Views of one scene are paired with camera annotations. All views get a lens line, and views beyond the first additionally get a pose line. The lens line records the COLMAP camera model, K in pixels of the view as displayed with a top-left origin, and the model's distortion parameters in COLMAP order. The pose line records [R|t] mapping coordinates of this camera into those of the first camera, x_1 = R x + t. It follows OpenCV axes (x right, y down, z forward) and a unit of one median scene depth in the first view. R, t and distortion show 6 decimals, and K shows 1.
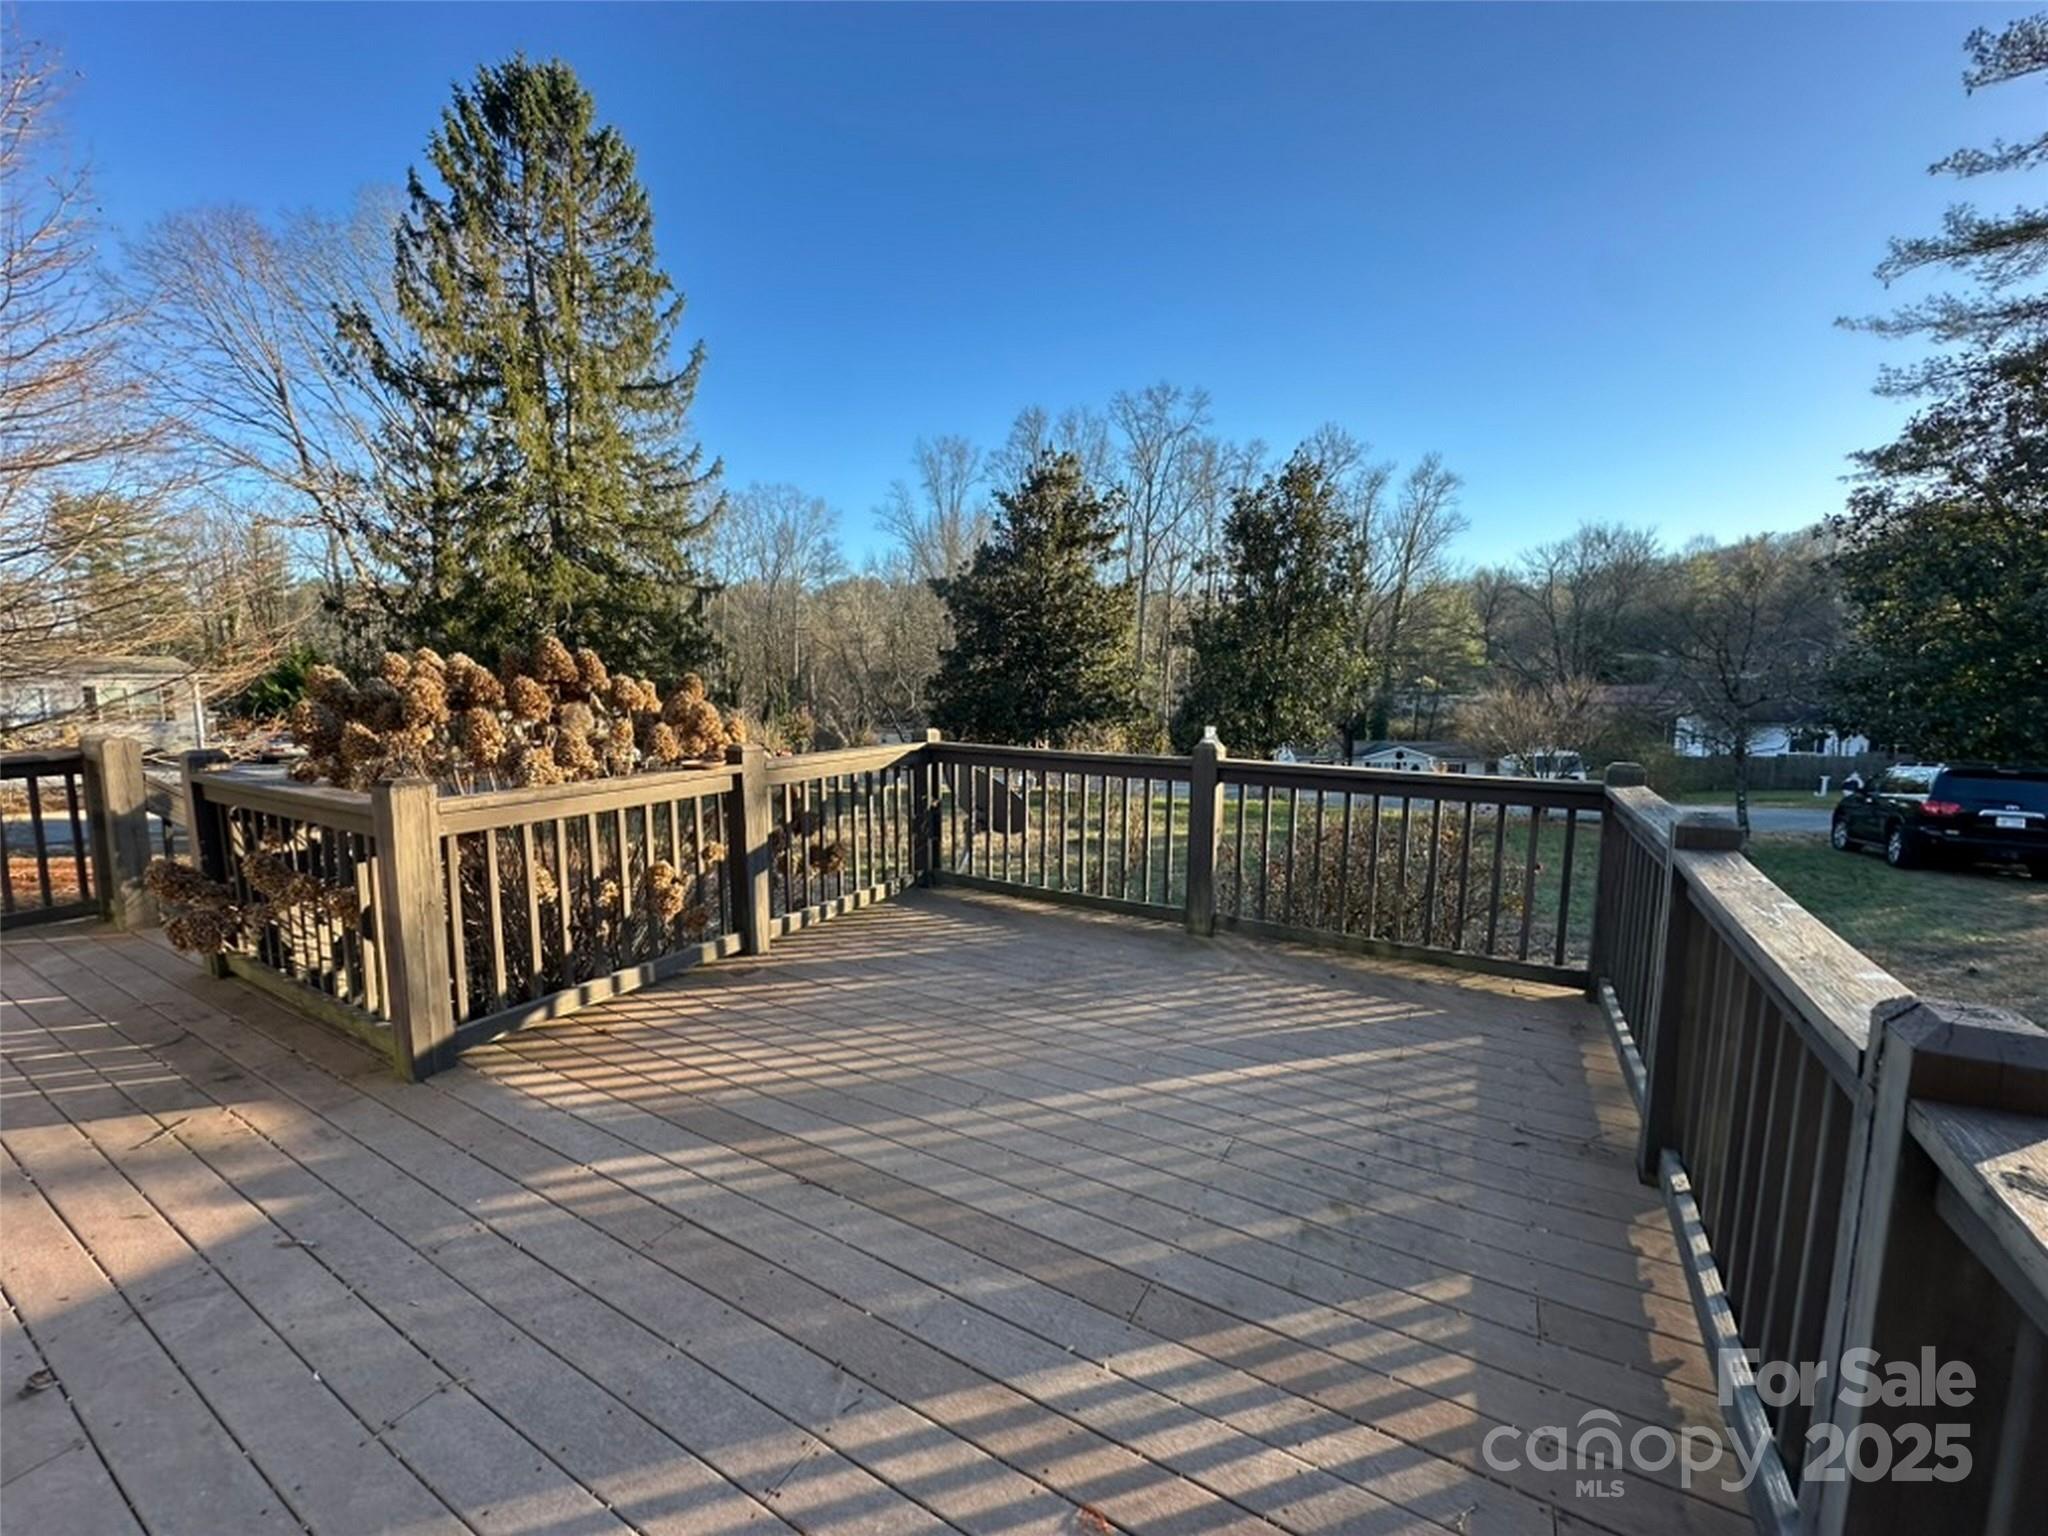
lens RADIAL K [[816.2, 0, 1012.4], [0, 816.2, 756.8], [0, 0, 1]] dist [0.003033, 0.000418]
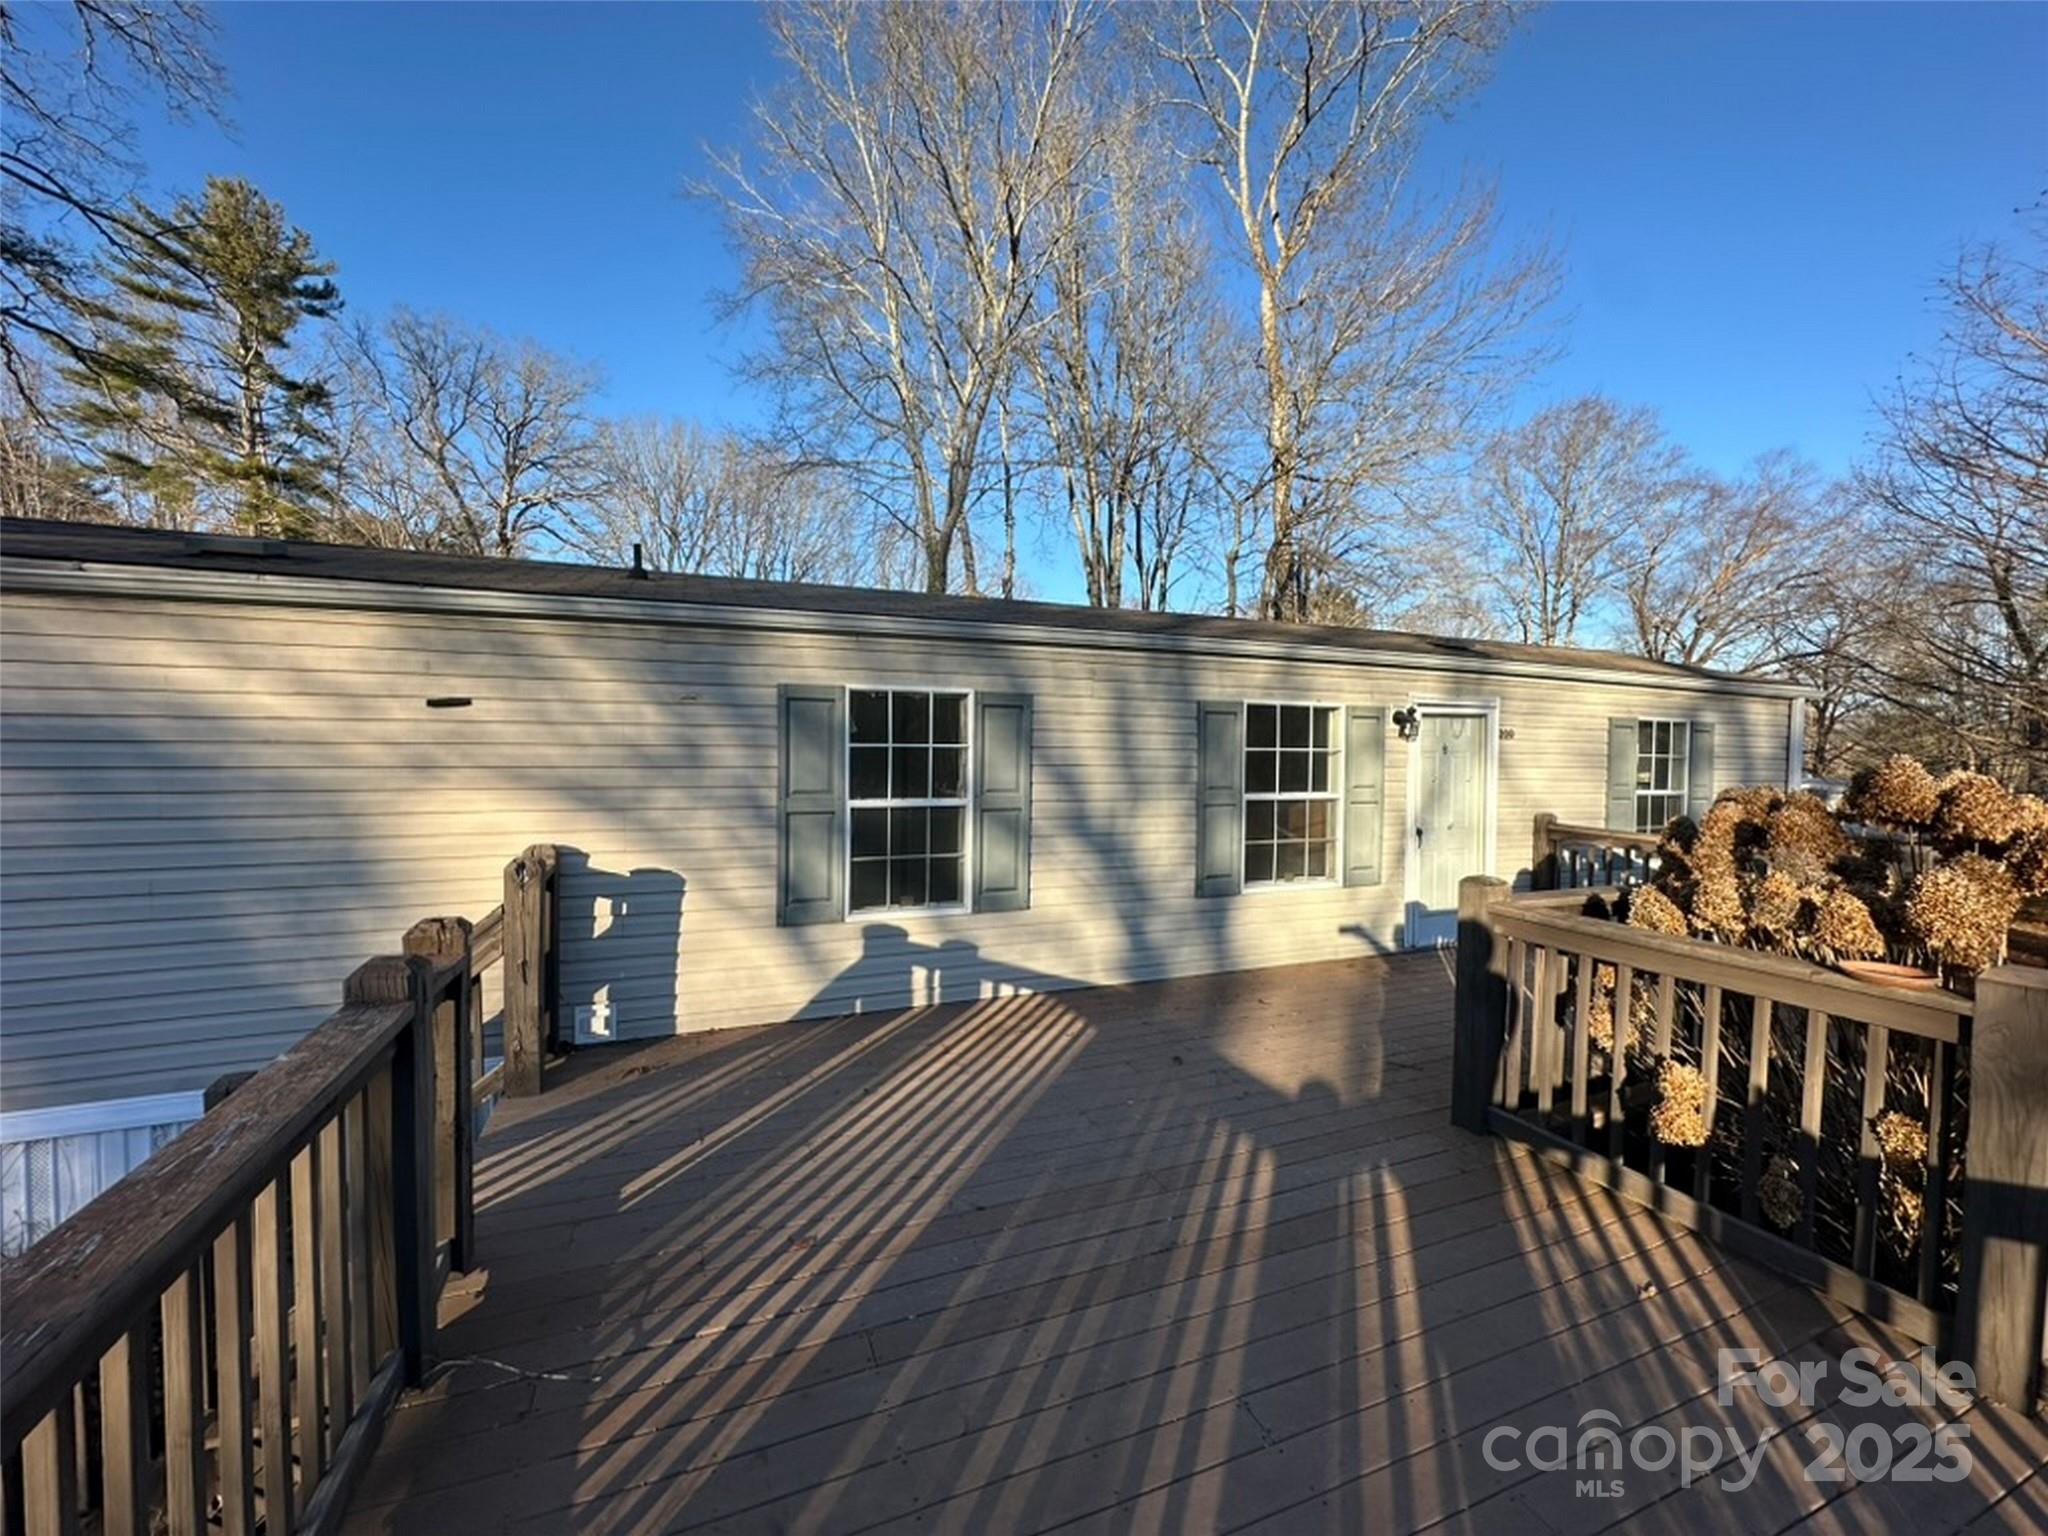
lens RADIAL K [[816.2, 0, 1022.7], [0, 816.2, 769.4], [0, 0, 1]] dist [0.003033, 0.000418]
pose [[-0.601143, 0.012808, -0.799039, 0.504403], [-0.103798, 0.990150, 0.093962, -0.139324], [0.792372, 0.139423, -0.593892, 0.940630]]
